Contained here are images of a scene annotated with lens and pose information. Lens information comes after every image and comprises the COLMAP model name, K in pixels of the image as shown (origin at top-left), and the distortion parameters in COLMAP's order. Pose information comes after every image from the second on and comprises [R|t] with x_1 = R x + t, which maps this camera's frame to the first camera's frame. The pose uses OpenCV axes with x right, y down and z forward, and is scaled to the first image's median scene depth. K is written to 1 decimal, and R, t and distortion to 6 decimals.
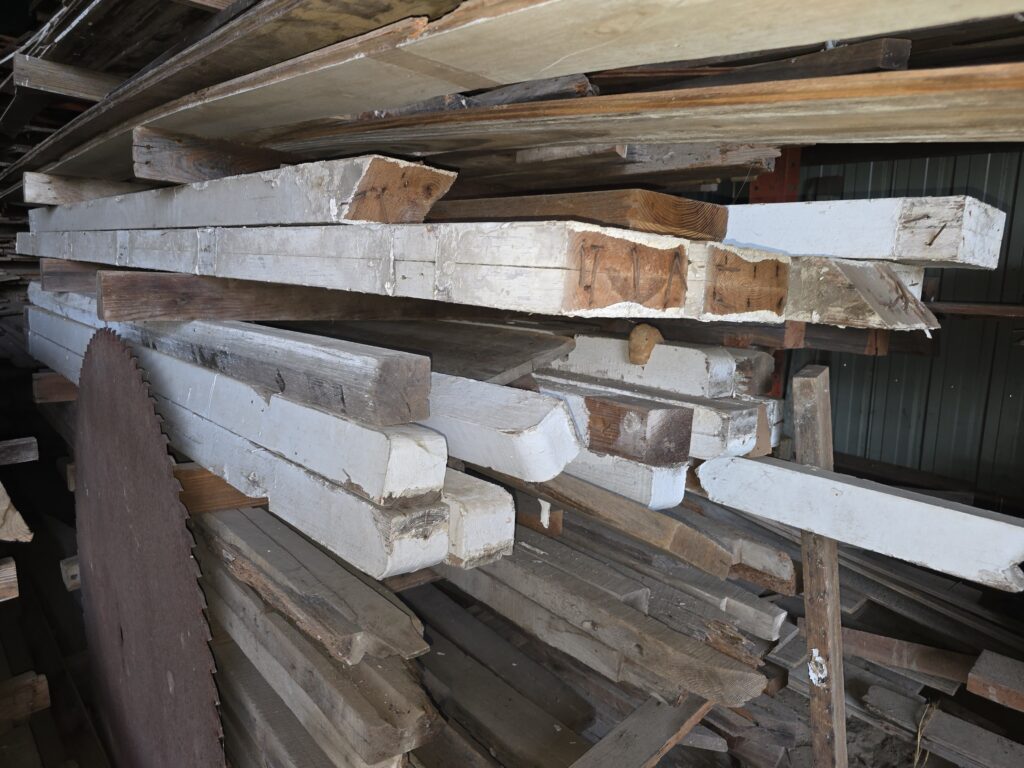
lens RADIAL K [[667.0, 0, 512.5], [0, 667.0, 372.7], [0, 0, 1]] dist [0.071894, -0.078523]
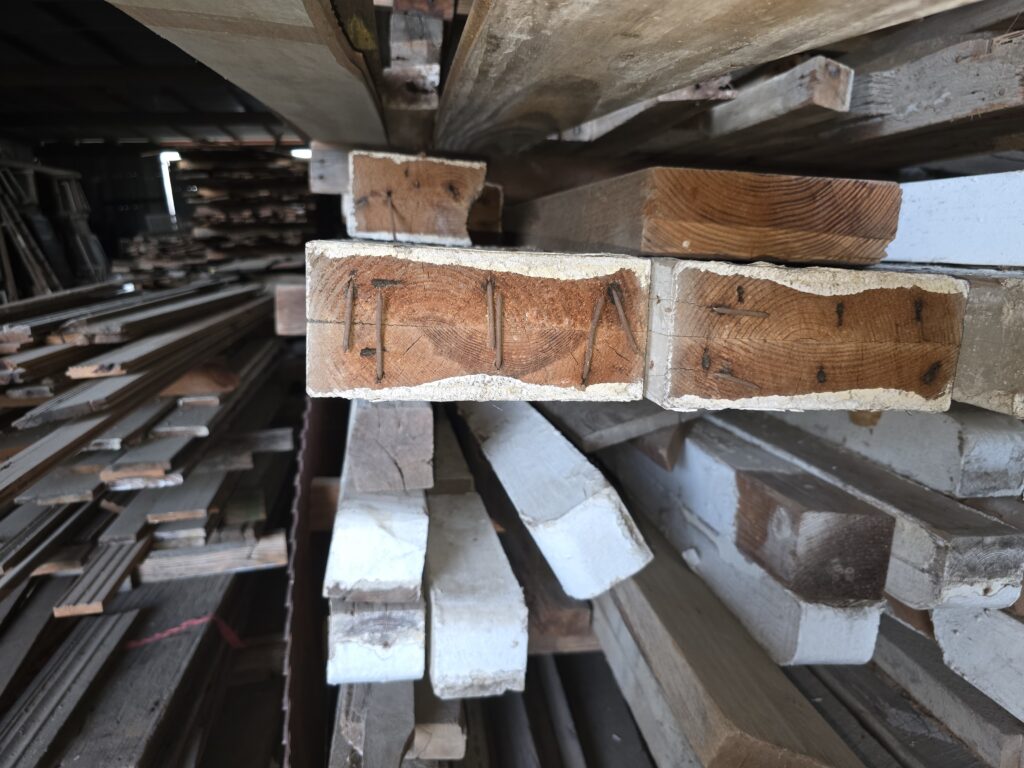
lens RADIAL K [[695.4, 0, 512.0], [0, 695.4, 384.0], [0, 0, 1]] dist [0.026146, -0.032633]
pose [[0.862831, 0.071559, -0.500401, 0.364977], [-0.061266, 0.997436, 0.036998, -0.089858], [0.501765, -0.001266, 0.865003, 0.370902]]
